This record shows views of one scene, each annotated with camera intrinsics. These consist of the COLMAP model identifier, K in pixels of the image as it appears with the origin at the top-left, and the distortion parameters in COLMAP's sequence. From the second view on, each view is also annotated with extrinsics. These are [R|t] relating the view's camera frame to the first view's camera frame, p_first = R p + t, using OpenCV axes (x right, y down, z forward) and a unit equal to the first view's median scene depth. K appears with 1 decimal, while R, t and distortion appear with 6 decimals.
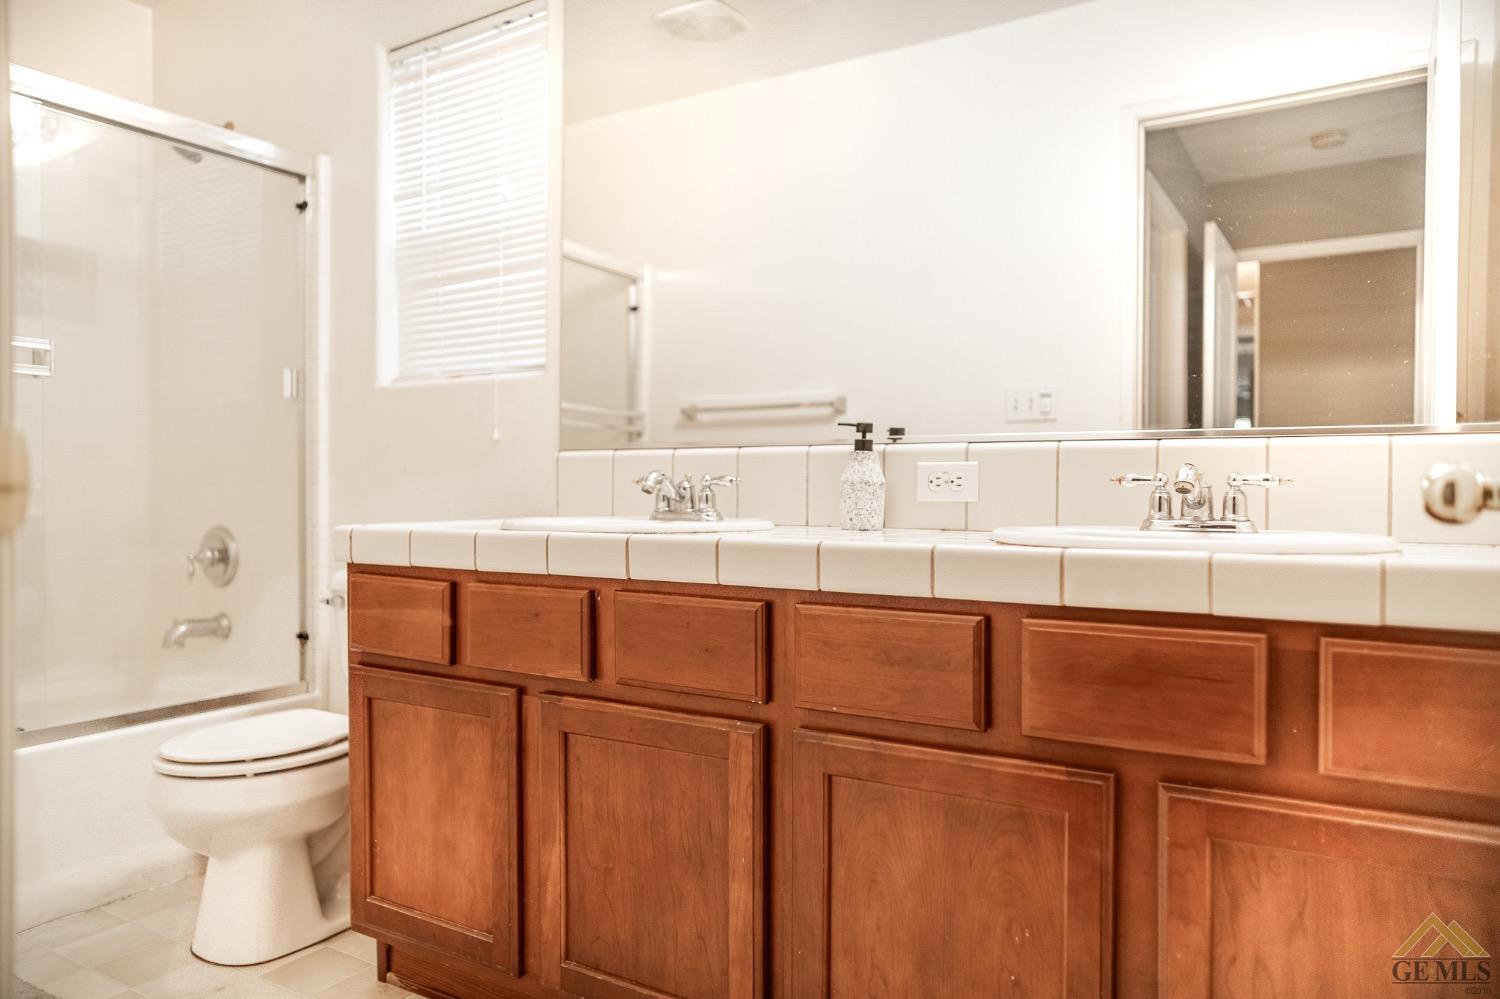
lens RADIAL K [[1024.1, 0, 750.0], [0, 1024.1, 499.5], [0, 0, 1]] dist [-0.036034, 0.025508]
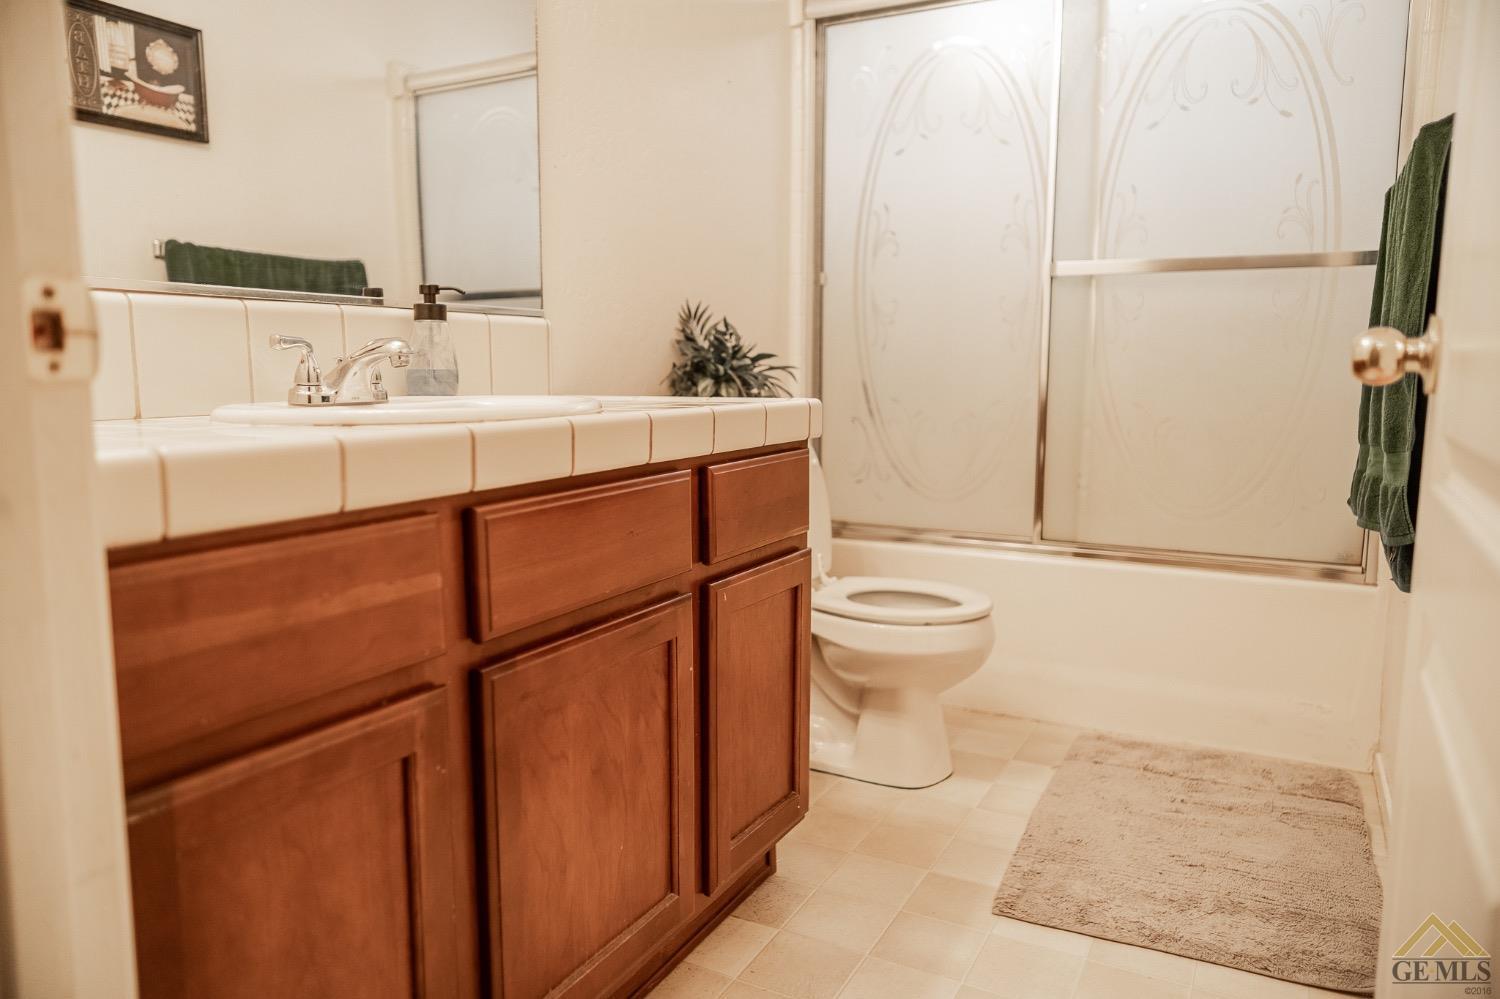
lens RADIAL K [[1024.1, 0, 750.0], [0, 1024.1, 499.5], [0, 0, 1]] dist [-0.036034, 0.025508]
pose [[-0.078204, -0.112941, 0.990519, -0.724741], [0.040889, 0.992363, 0.116380, 0.011035], [-0.996098, 0.049603, -0.072989, 0.809077]]
